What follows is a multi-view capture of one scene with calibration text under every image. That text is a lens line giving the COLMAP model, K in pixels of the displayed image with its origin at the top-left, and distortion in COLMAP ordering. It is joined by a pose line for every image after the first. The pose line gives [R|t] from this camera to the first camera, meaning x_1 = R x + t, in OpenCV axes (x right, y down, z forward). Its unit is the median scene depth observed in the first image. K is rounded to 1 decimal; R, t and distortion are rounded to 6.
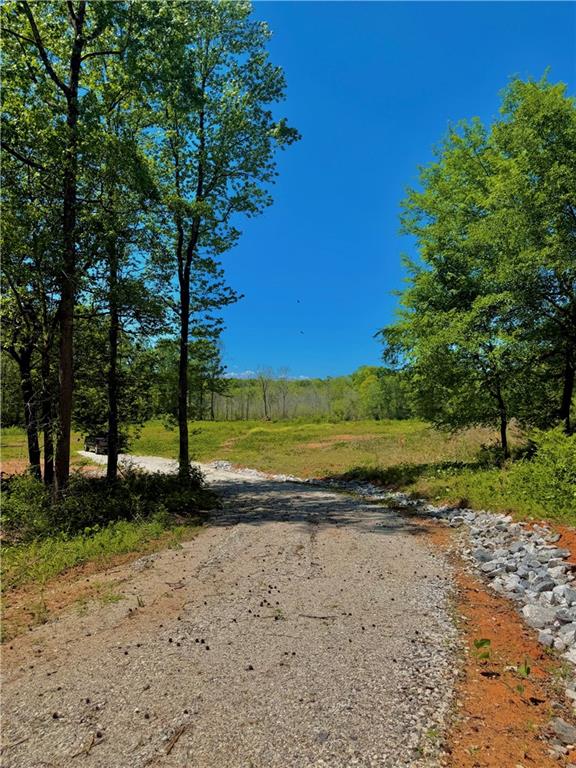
lens RADIAL K [[541.6, 0, 287.7], [0, 541.6, 383.7], [0, 0, 1]] dist [0.005284, -0.016108]
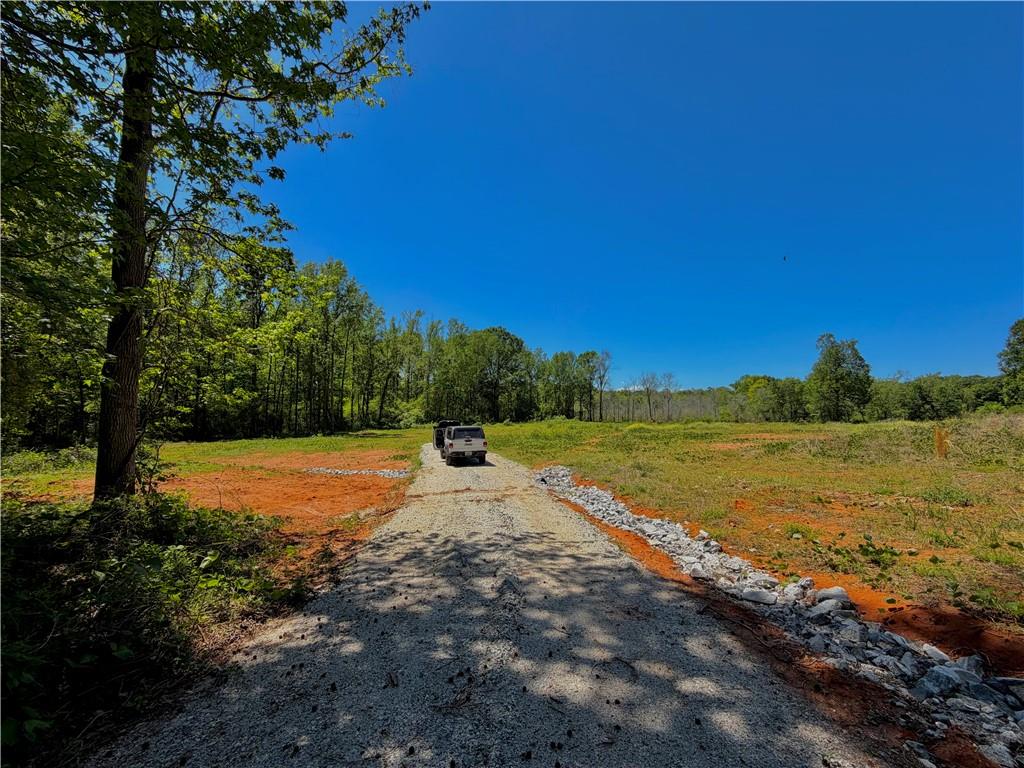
lens RADIAL K [[411.5, 0, 511.1], [0, 411.5, 387.2], [0, 0, 1]] dist [-0.000538, -0.000037]
pose [[0.932057, -0.016585, -0.361933, -0.002216], [0.007852, 0.999642, -0.025586, 0.018304], [0.362228, 0.021006, 0.931853, 0.153040]]
